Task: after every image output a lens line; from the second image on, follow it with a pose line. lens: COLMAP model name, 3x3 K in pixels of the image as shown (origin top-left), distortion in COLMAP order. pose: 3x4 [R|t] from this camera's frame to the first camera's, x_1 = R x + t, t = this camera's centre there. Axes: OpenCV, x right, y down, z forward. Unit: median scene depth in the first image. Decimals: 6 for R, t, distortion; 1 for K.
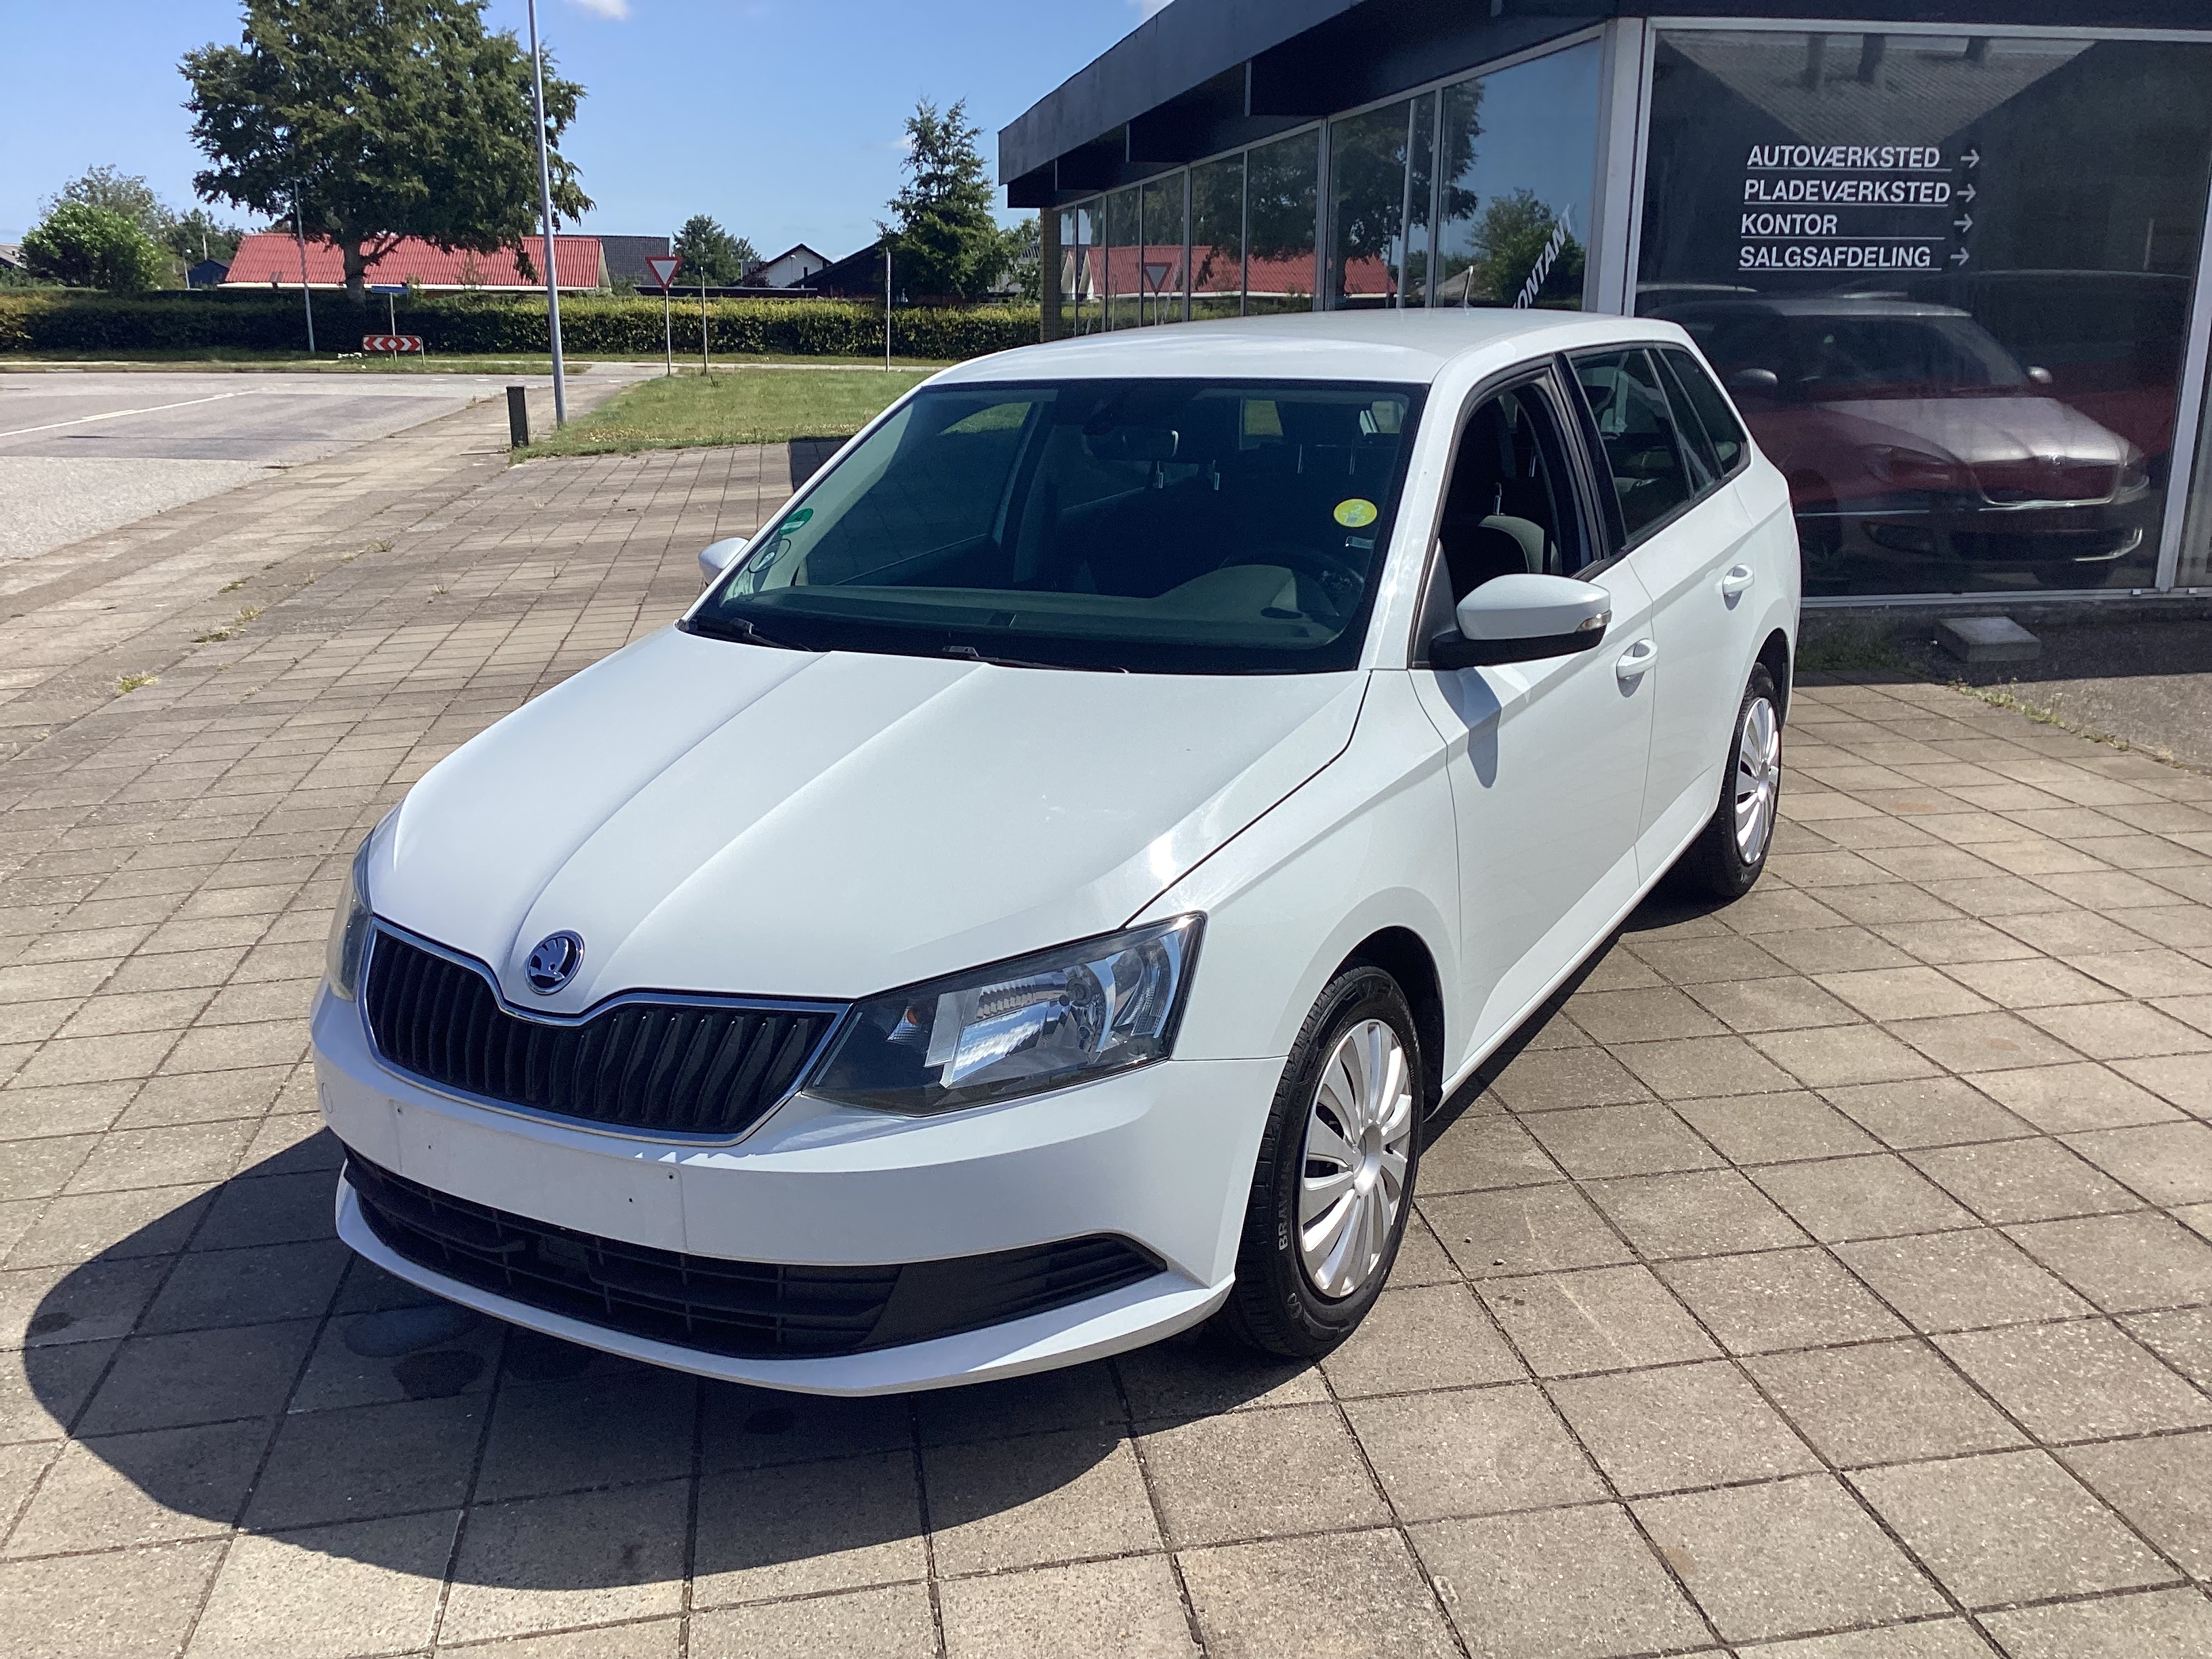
lens RADIAL K [[1982.9, 0, 1113.4], [0, 1982.9, 821.6], [0, 0, 1]] dist [0.090971, -0.186902]
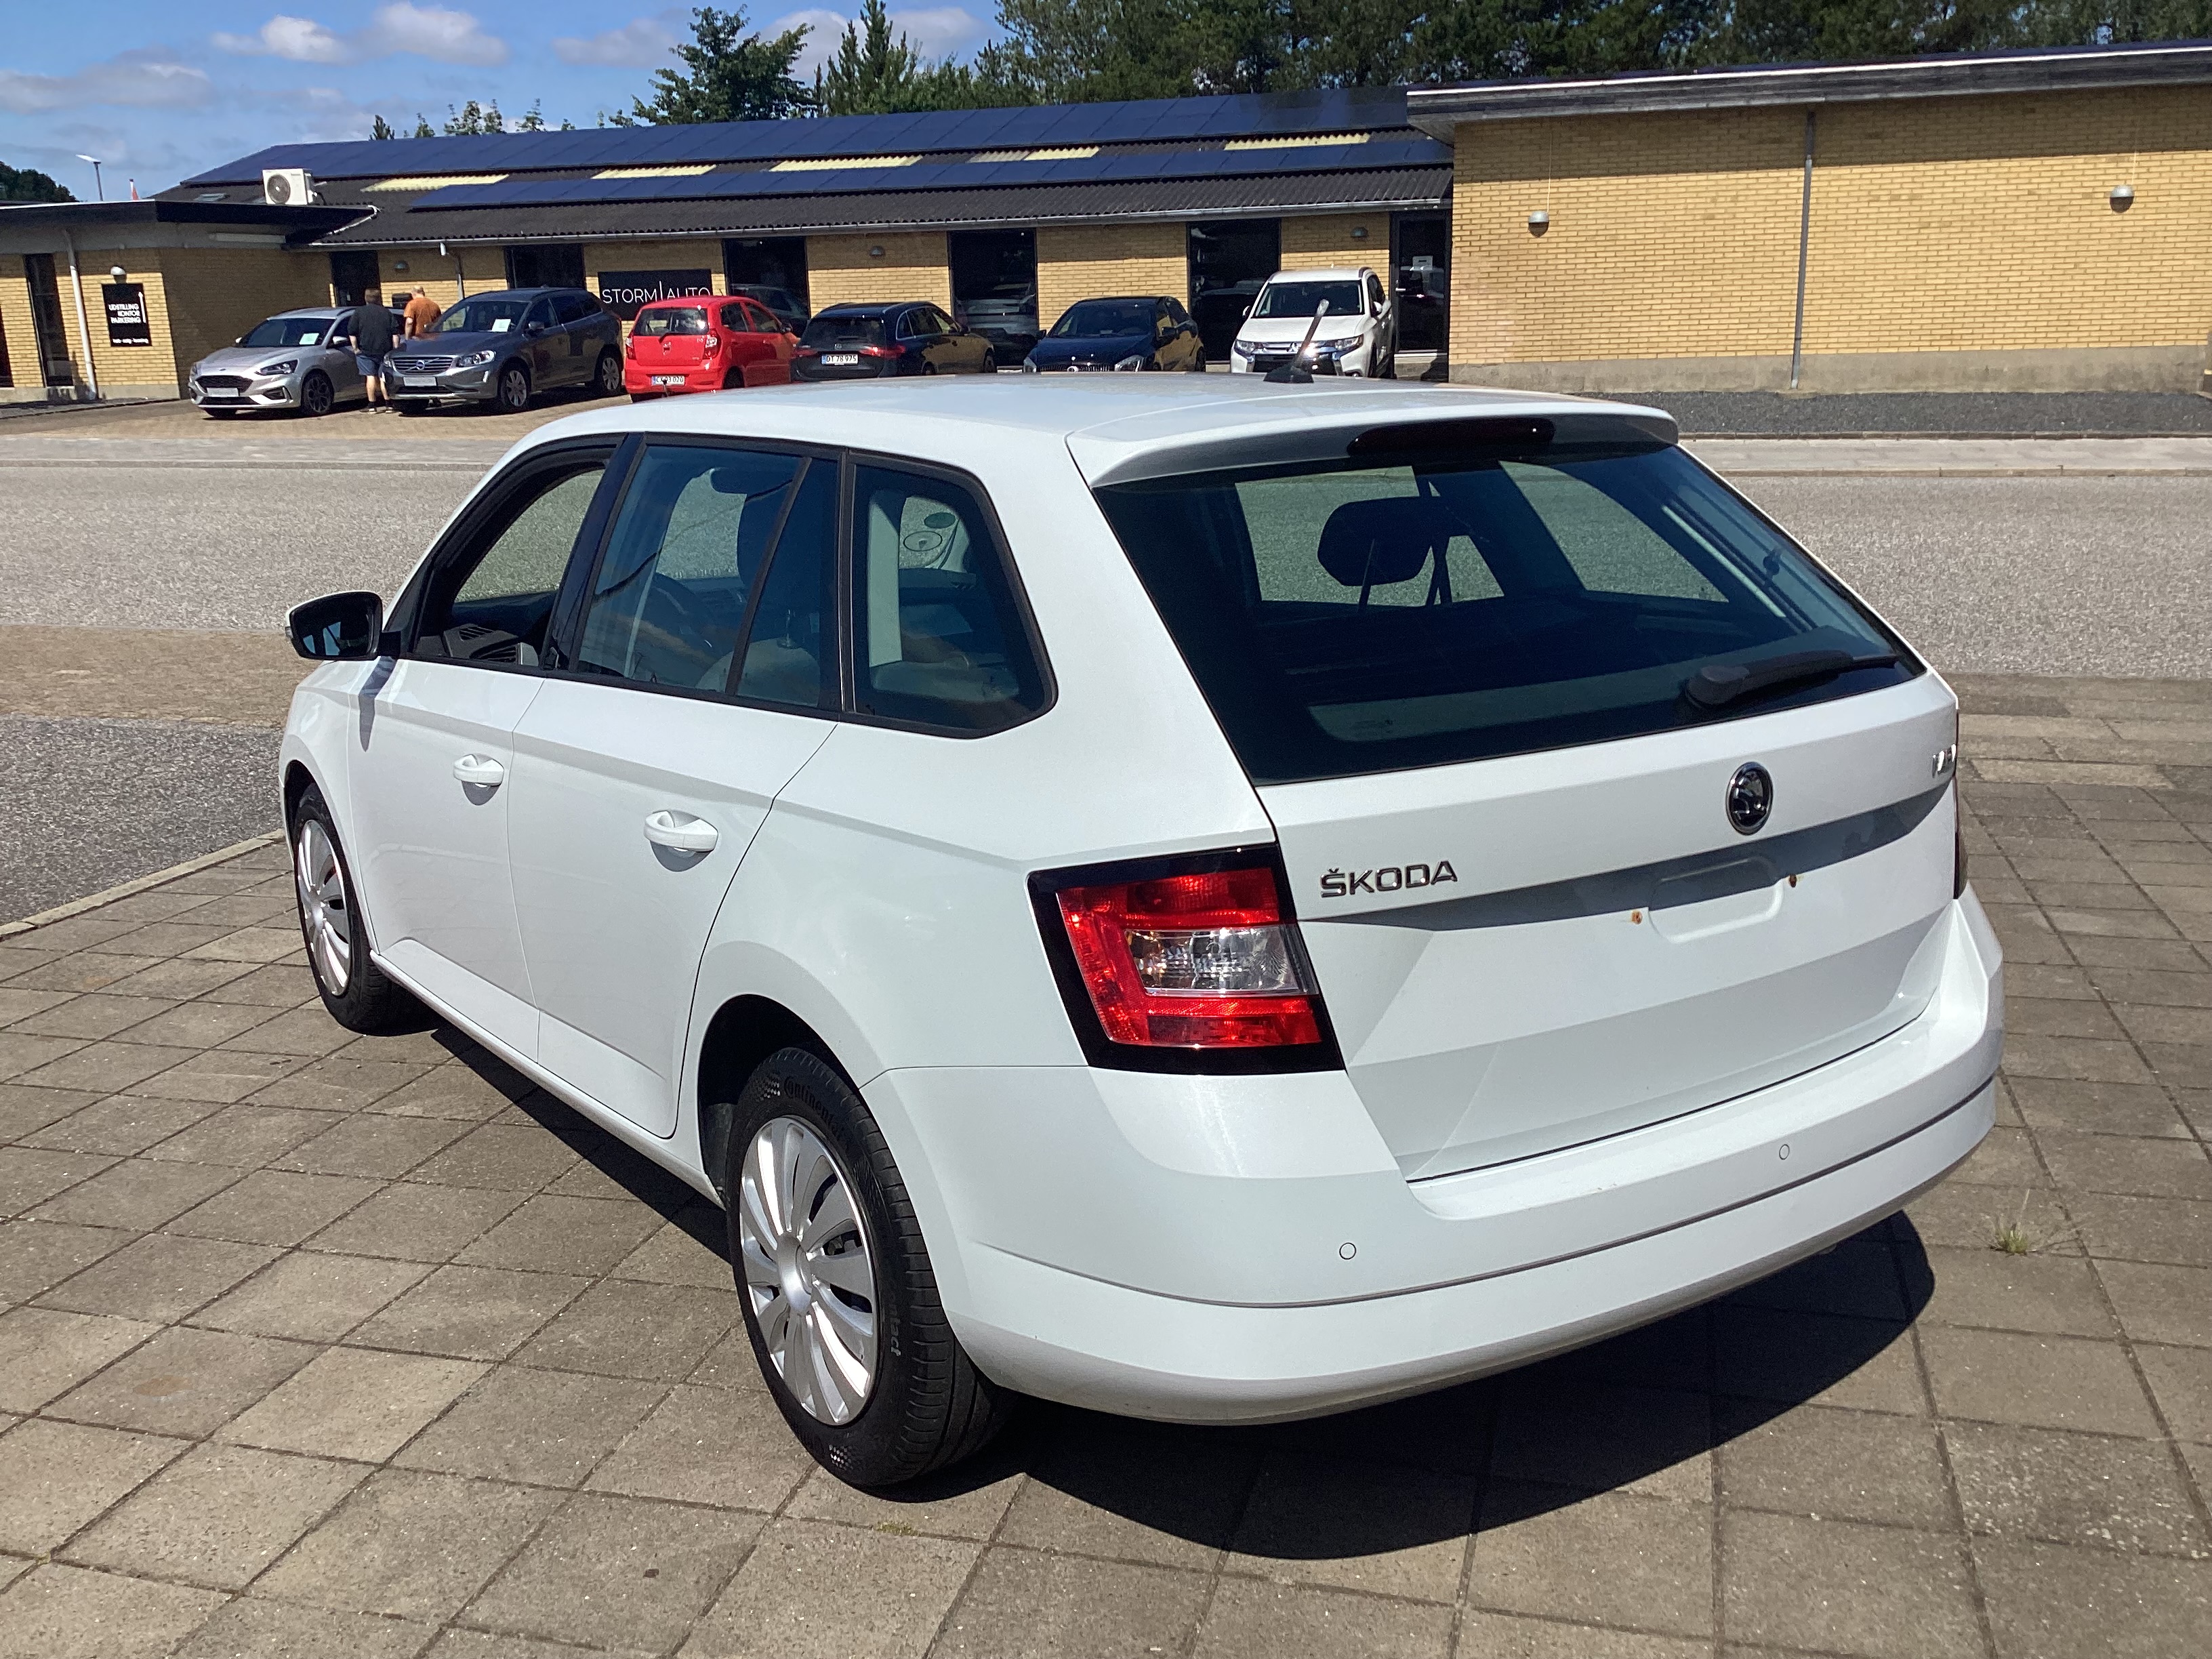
lens RADIAL K [[1982.9, 0, 1100.5], [0, 1982.9, 829.8], [0, 0, 1]] dist [0.090971, -0.186902]
pose [[-0.419139, 0.230561, -0.878160, 1.050761], [-0.204544, 0.918375, 0.338747, -0.465916], [0.884582, 0.321604, -0.337767, 1.742839]]
